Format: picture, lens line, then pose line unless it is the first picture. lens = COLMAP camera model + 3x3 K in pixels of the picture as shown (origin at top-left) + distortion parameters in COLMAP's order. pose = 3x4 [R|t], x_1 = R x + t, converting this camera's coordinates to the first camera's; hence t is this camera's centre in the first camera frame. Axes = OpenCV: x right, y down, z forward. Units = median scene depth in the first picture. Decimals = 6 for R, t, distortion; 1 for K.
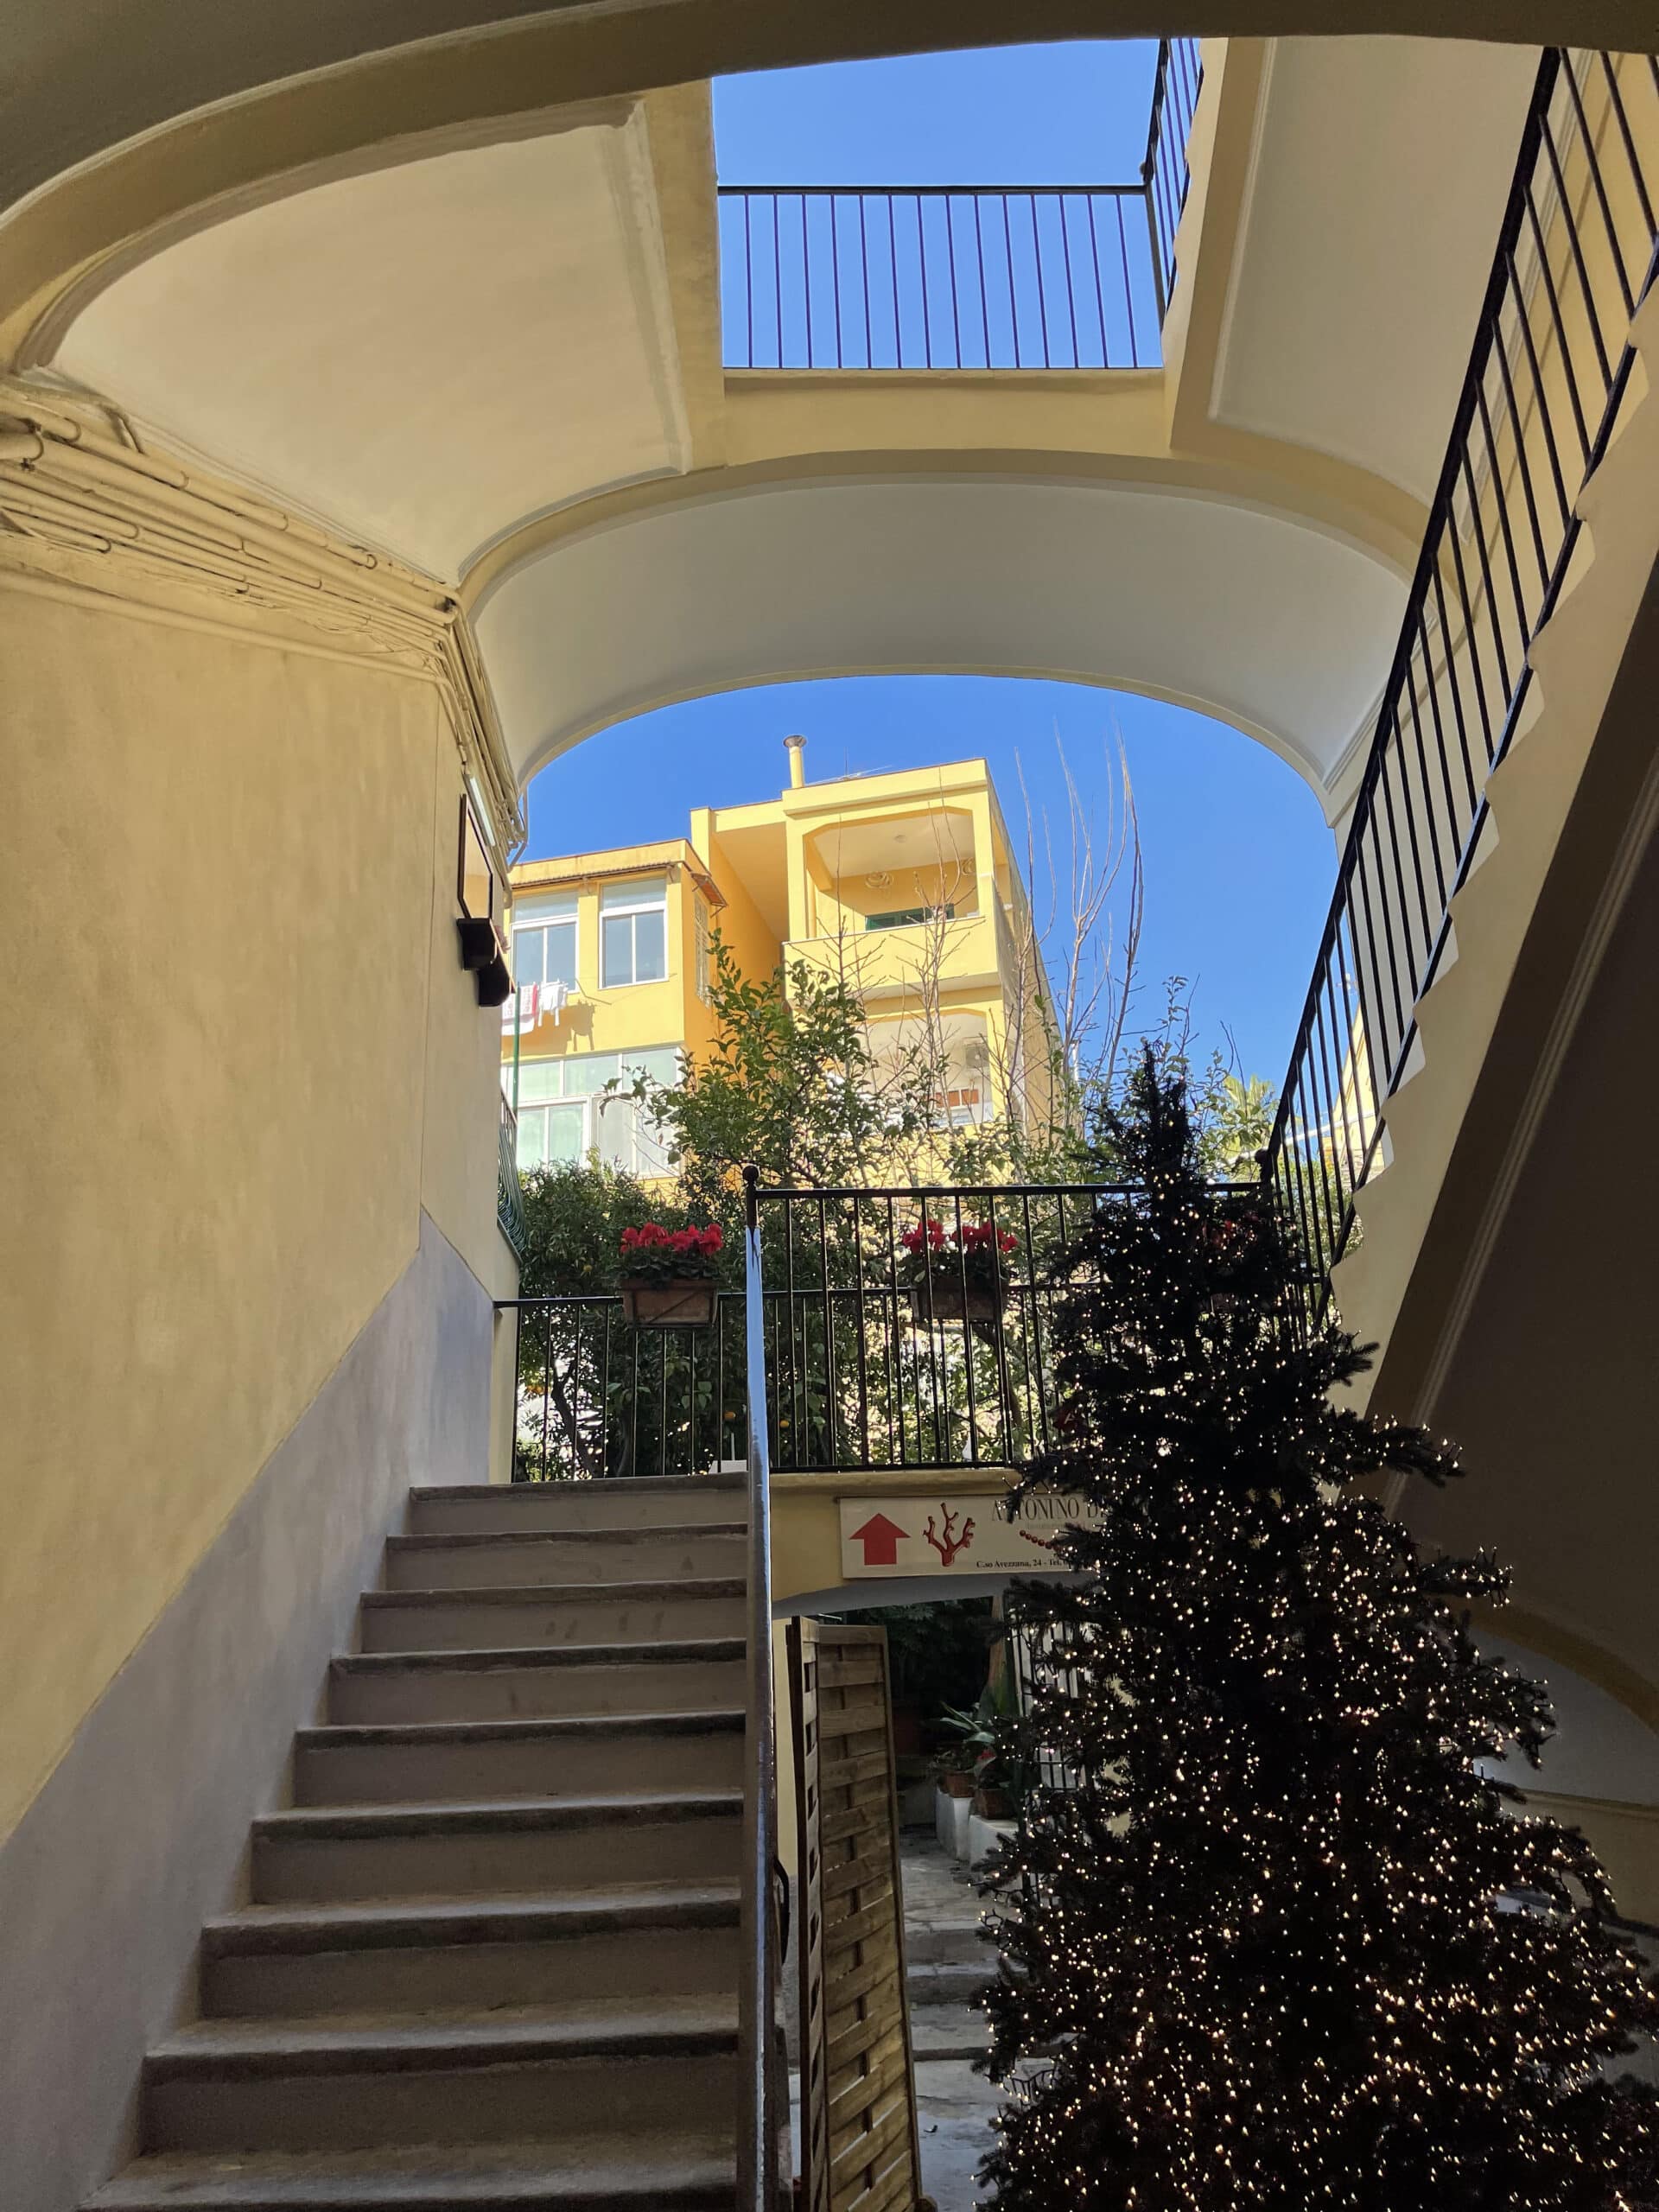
lens RADIAL K [[1669.5, 0, 824.1], [0, 1669.5, 1105.7], [0, 0, 1]] dist [0.030954, -0.049640]
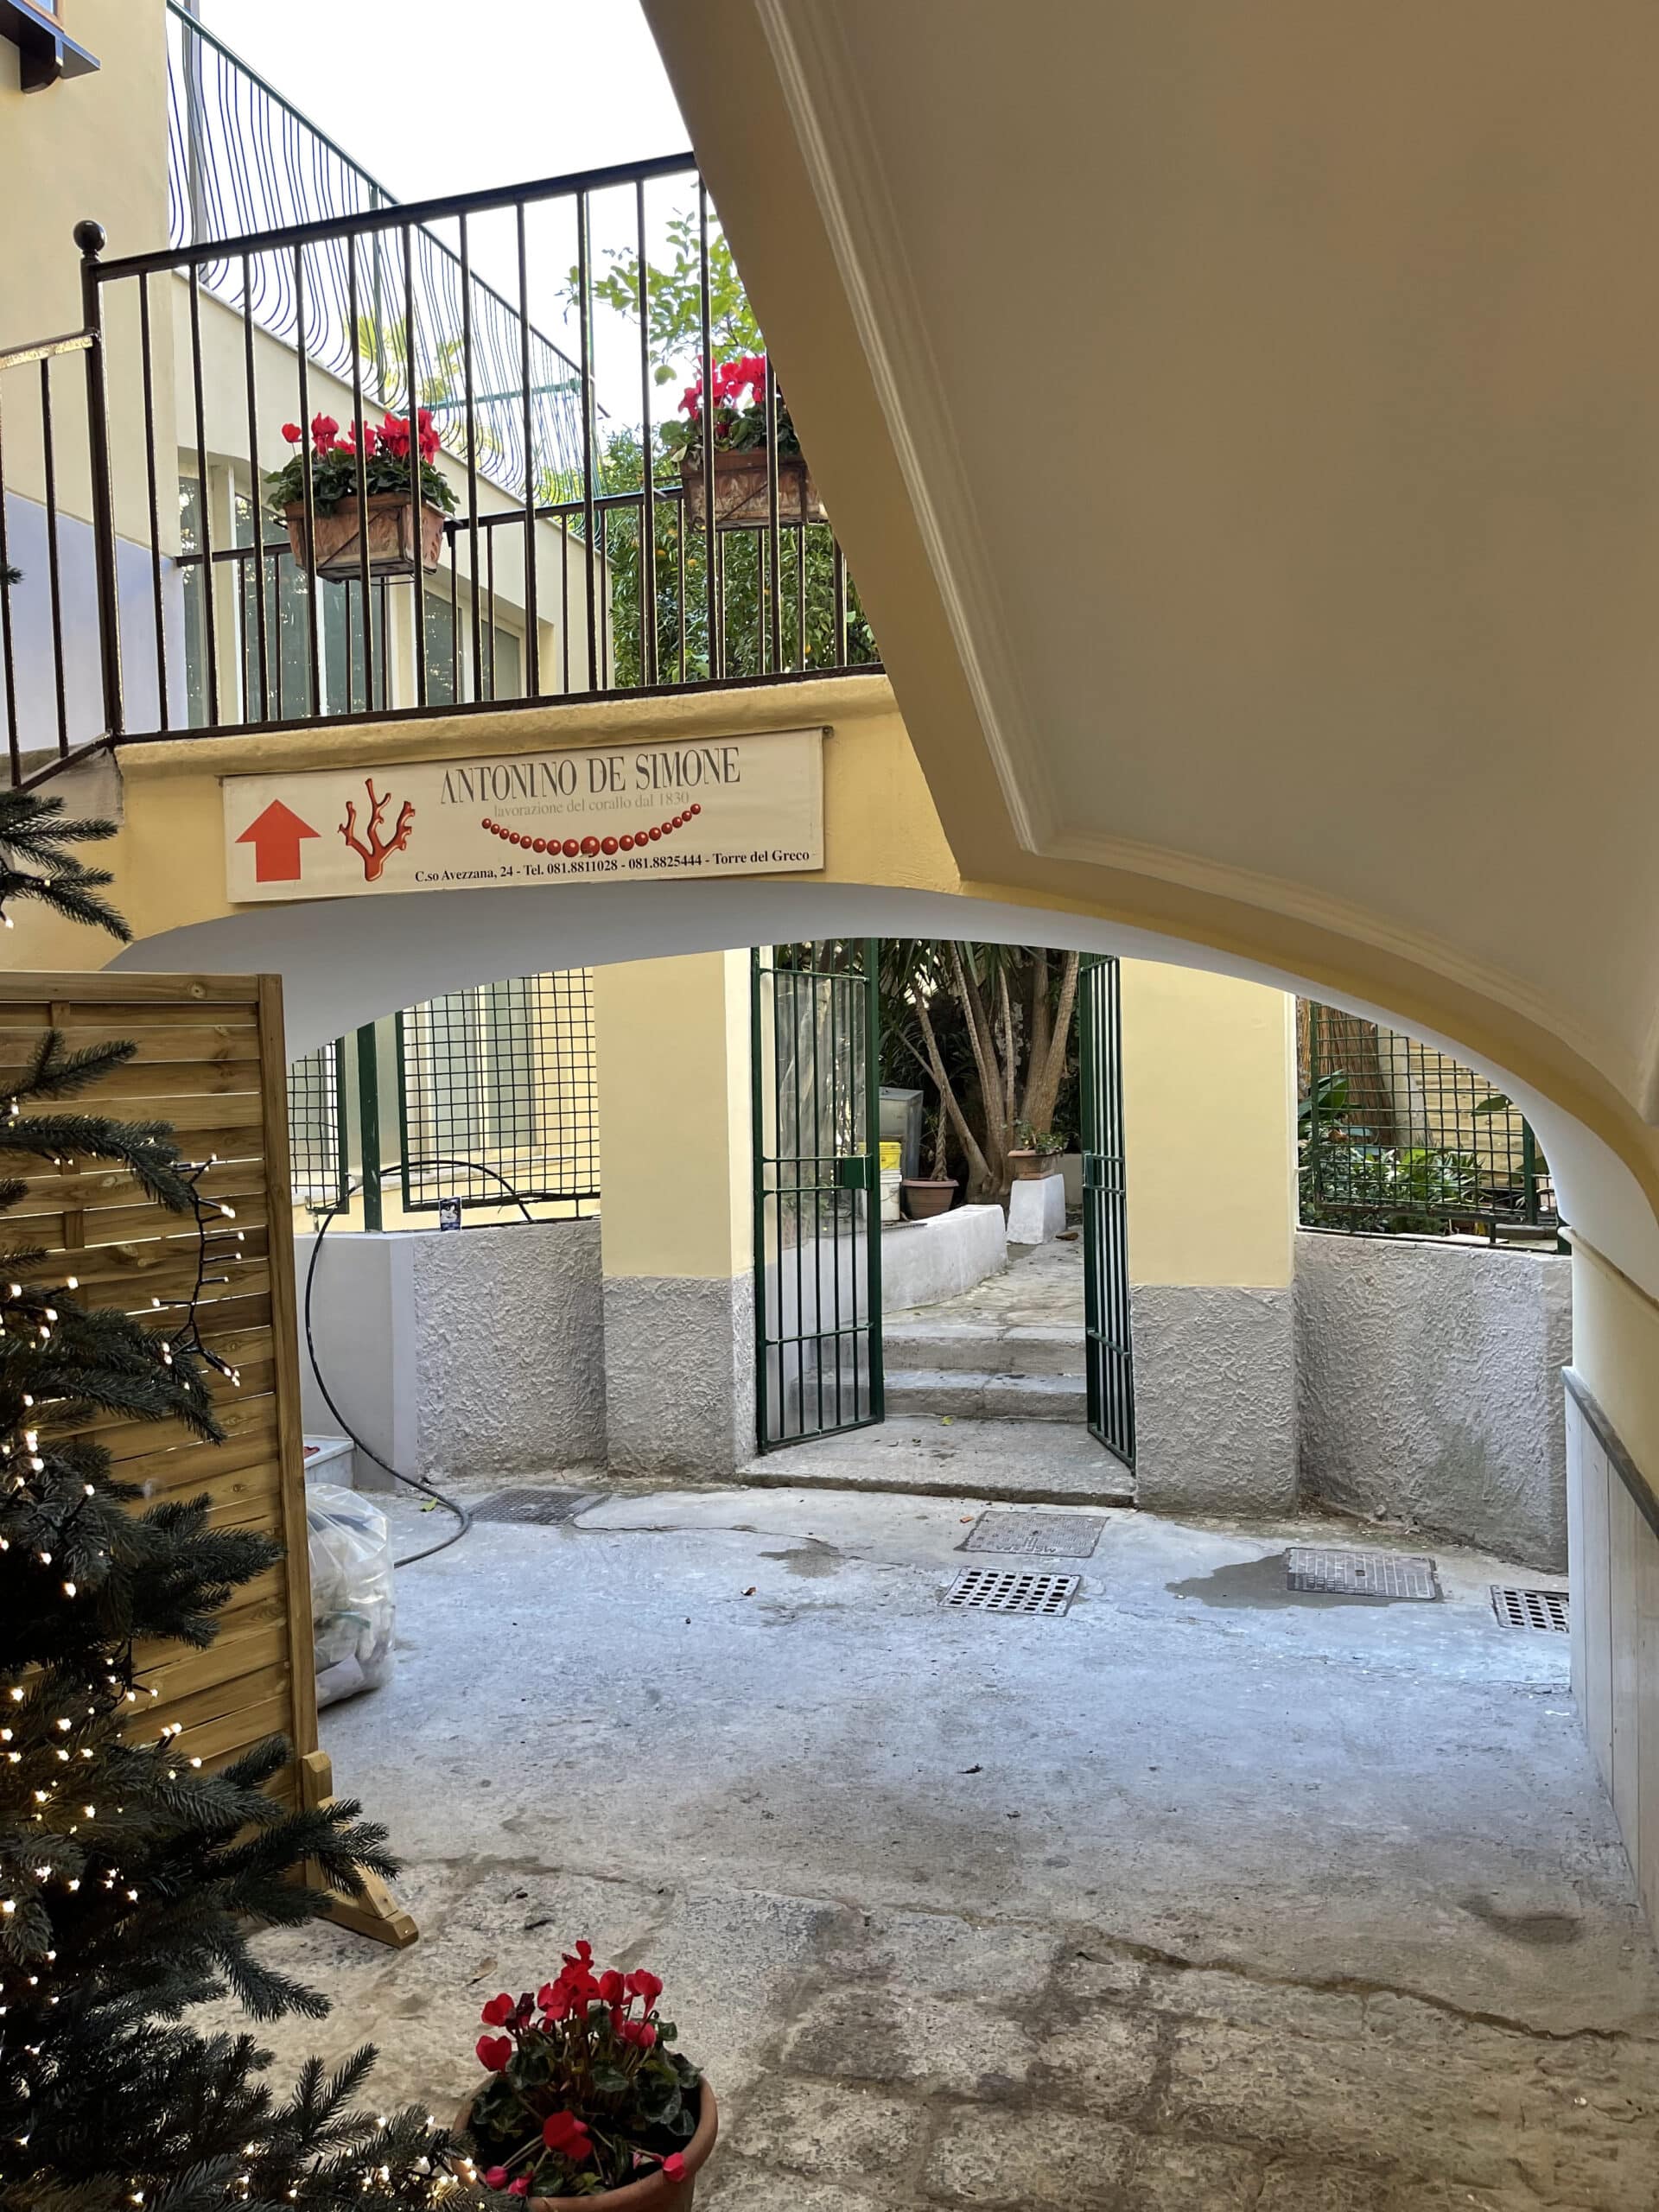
lens RADIAL K [[1669.5, 0, 829.4], [0, 1669.5, 1104.0], [0, 0, 1]] dist [0.030954, -0.049640]
pose [[0.946090, 0.018231, -0.323391, 0.422001], [0.098514, 0.934920, 0.340911, 0.159795], [0.308560, -0.354391, 0.882722, 0.486990]]
